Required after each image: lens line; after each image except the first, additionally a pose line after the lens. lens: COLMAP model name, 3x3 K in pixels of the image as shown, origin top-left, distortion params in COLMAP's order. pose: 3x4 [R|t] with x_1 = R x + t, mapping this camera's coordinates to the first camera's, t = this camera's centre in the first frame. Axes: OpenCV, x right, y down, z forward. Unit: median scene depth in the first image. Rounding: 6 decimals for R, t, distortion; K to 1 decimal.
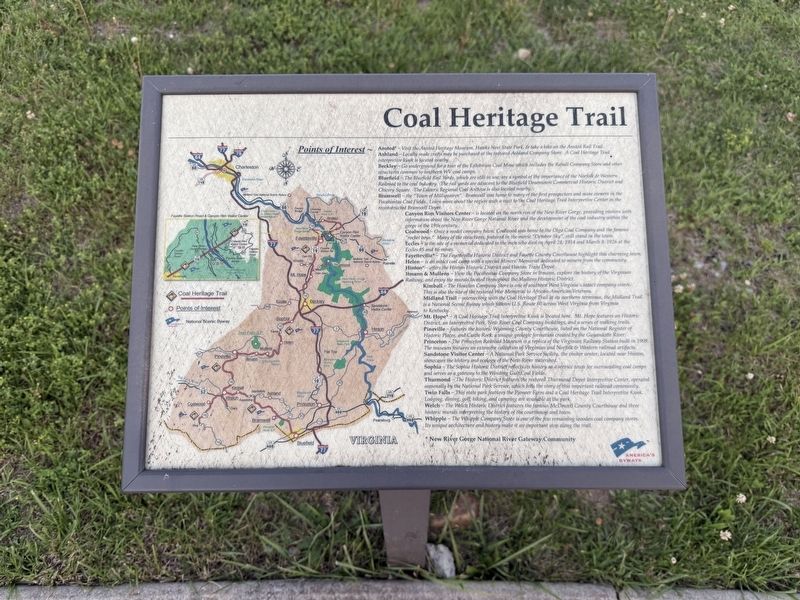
lens RADIAL K [[551.1, 0, 400.0], [0, 551.1, 300.0], [0, 0, 1]] dist [0.001843, -0.003113]
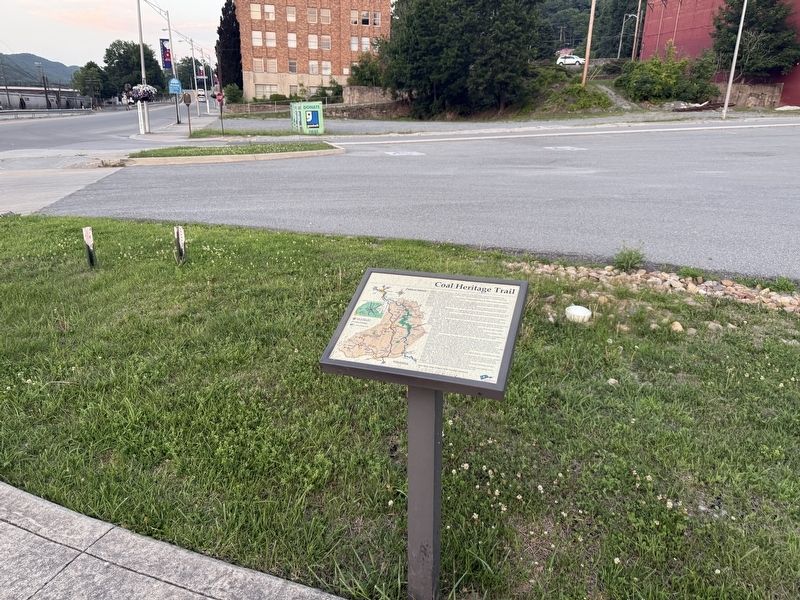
lens RADIAL K [[551.1, 0, 400.0], [0, 551.1, 300.0], [0, 0, 1]] dist [0.001843, -0.003113]
pose [[0.934096, 0.104578, -0.341363, 0.870237], [-0.291327, 0.775975, -0.559457, 1.559867], [0.206382, 0.622034, 0.755301, -1.348525]]
